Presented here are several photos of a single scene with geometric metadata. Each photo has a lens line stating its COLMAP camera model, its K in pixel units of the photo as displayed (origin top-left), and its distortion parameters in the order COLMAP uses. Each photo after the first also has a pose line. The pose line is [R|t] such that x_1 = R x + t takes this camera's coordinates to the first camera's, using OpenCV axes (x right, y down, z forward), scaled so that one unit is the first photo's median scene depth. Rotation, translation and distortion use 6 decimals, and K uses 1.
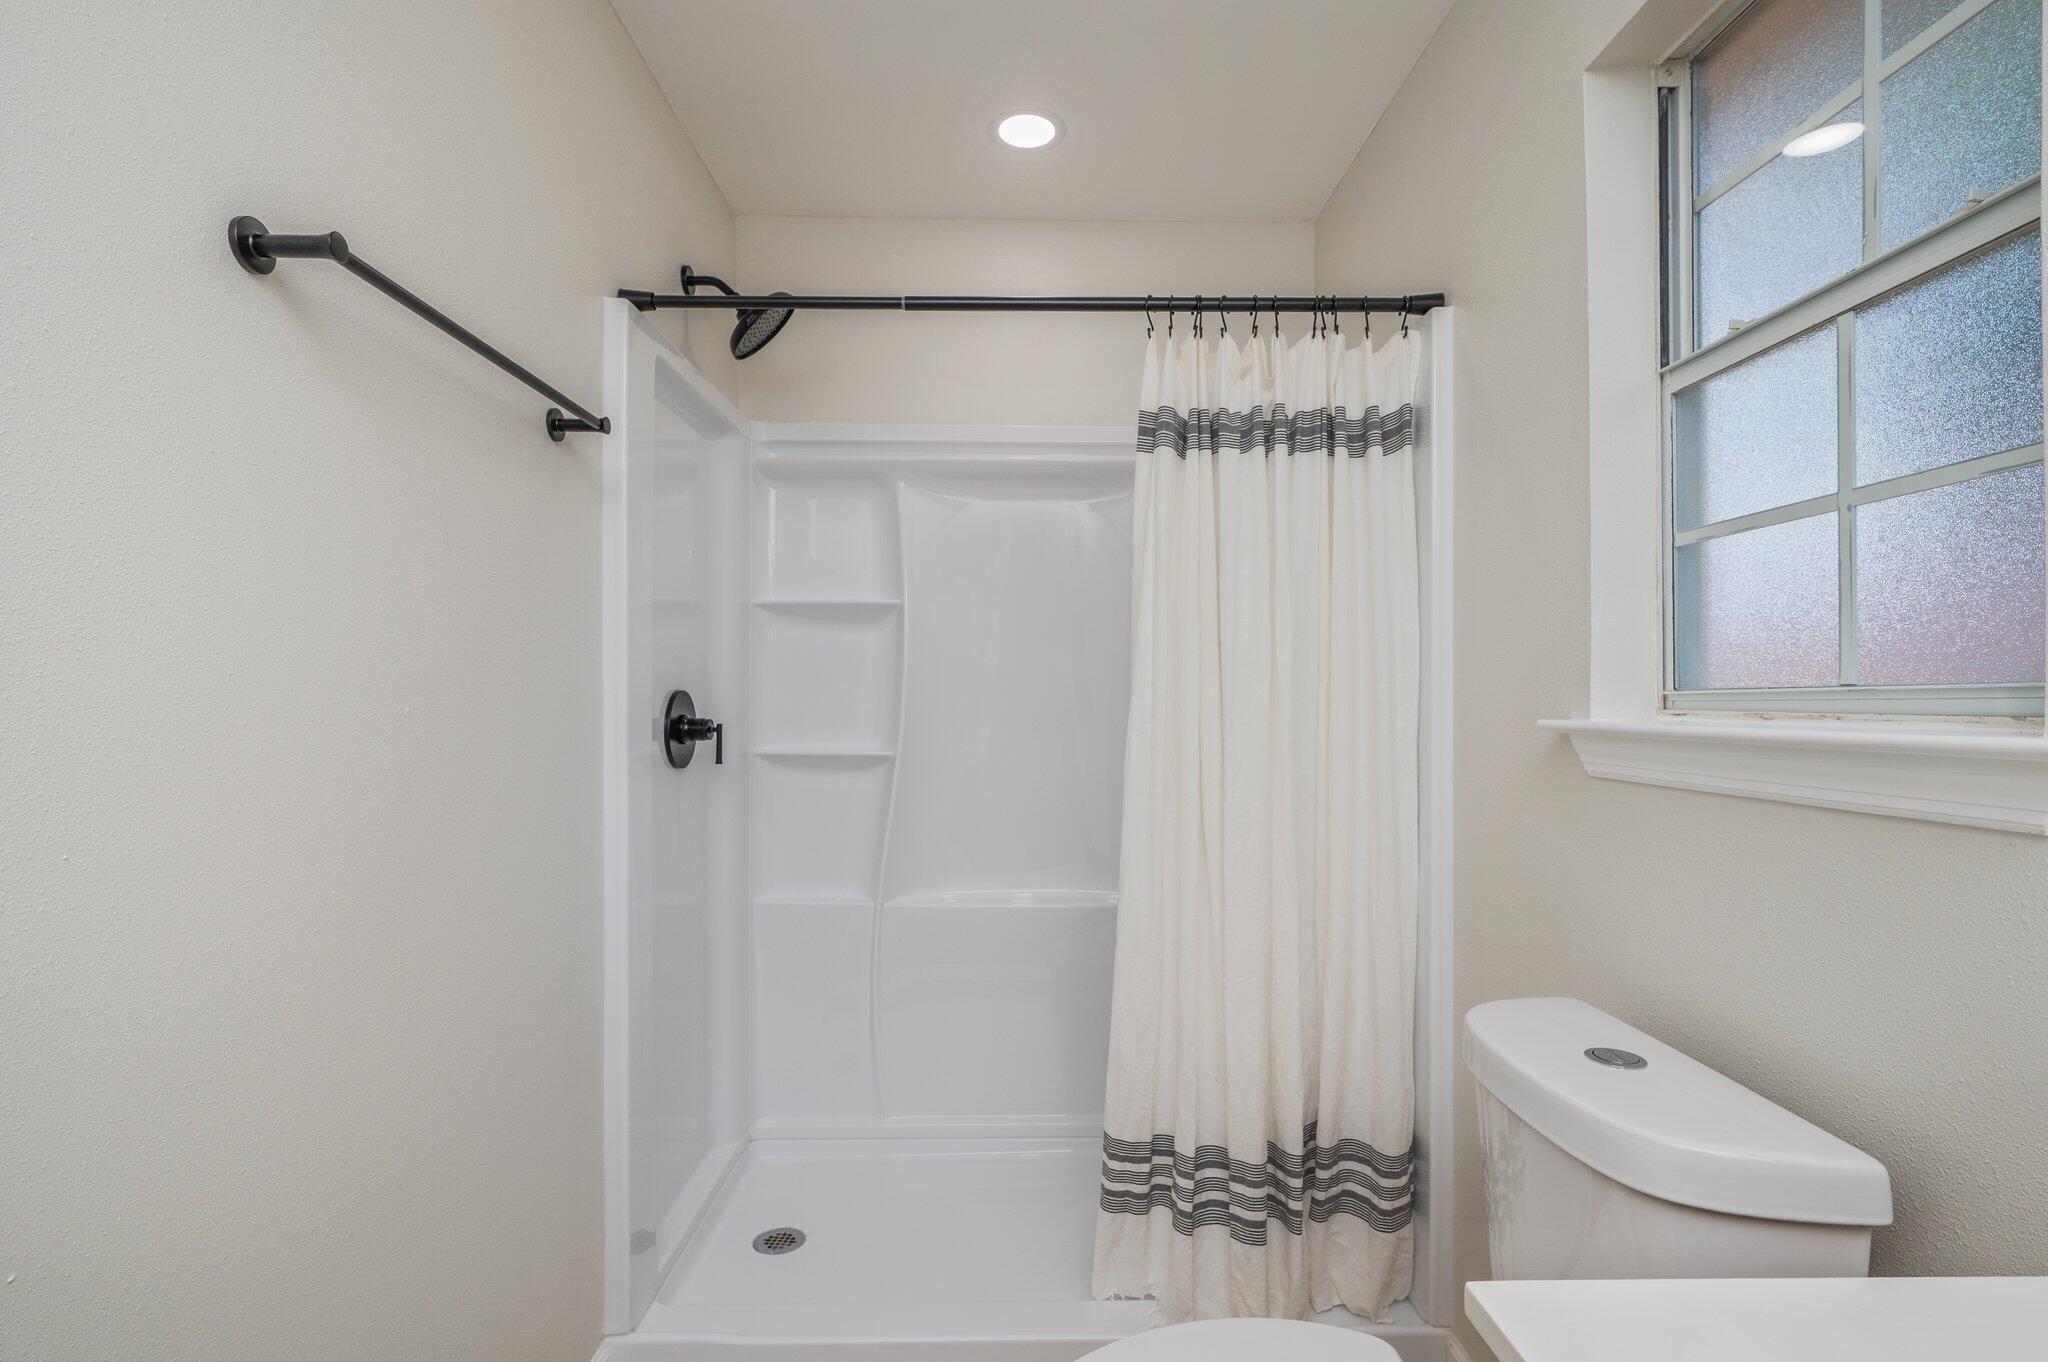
lens RADIAL K [[926.5, 0, 1059.5], [0, 926.5, 683.5], [0, 0, 1]] dist [0.004423, 0.000375]
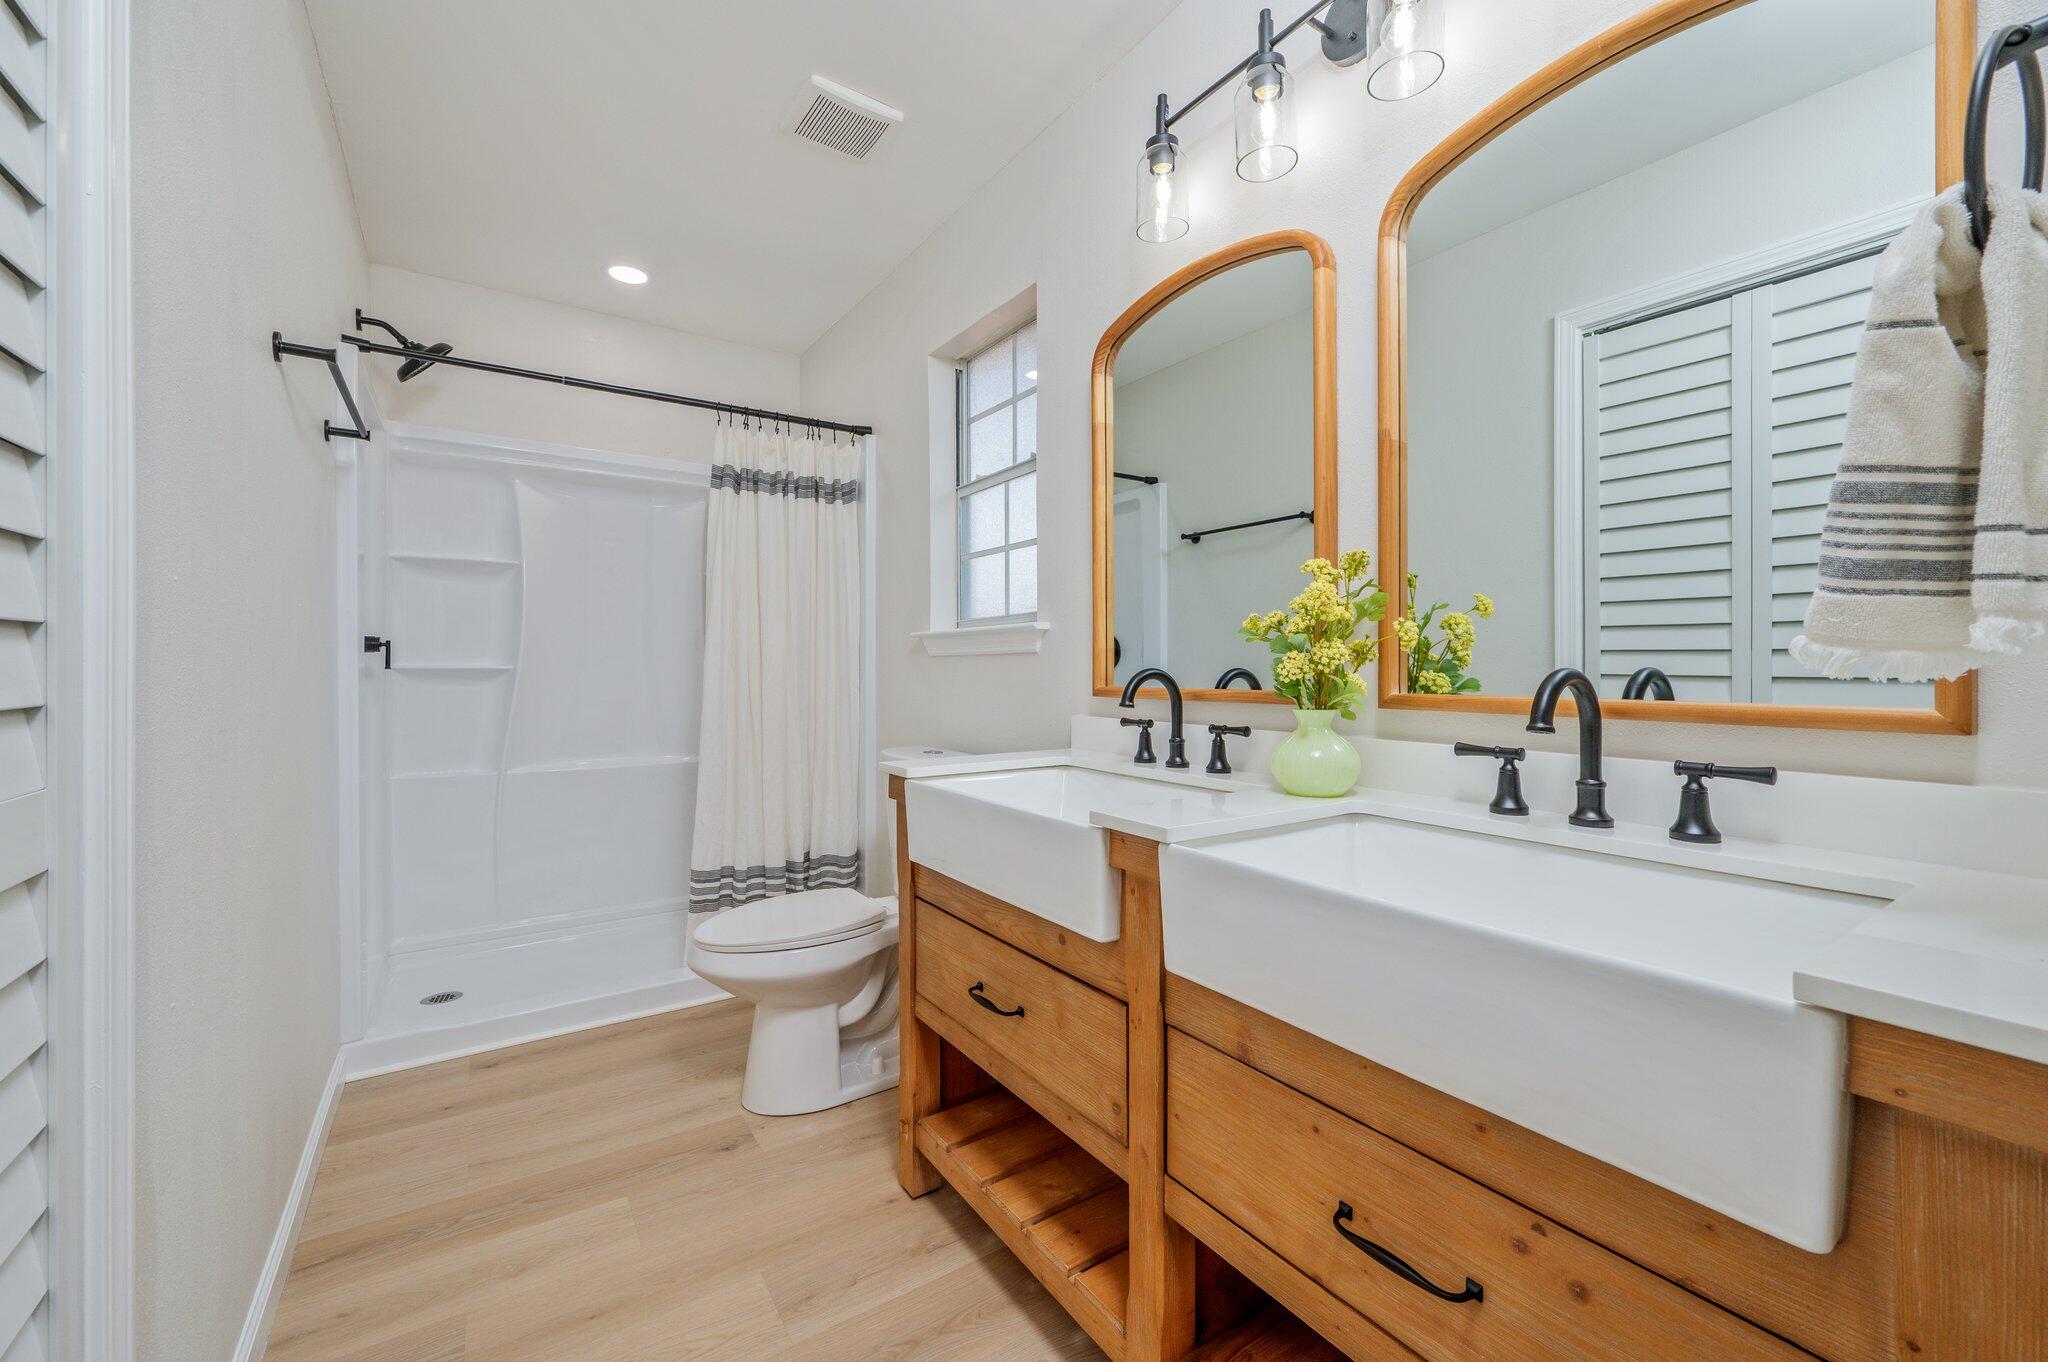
lens RADIAL K [[822.3, 0, 1027.2], [0, 822.3, 675.5], [0, 0, 1]] dist [-0.002617, -0.000707]
pose [[0.833903, -0.005257, 0.551885, -0.287395], [-0.001247, 0.999934, 0.011408, 0.095605], [-0.551909, -0.010201, 0.833842, -0.670324]]
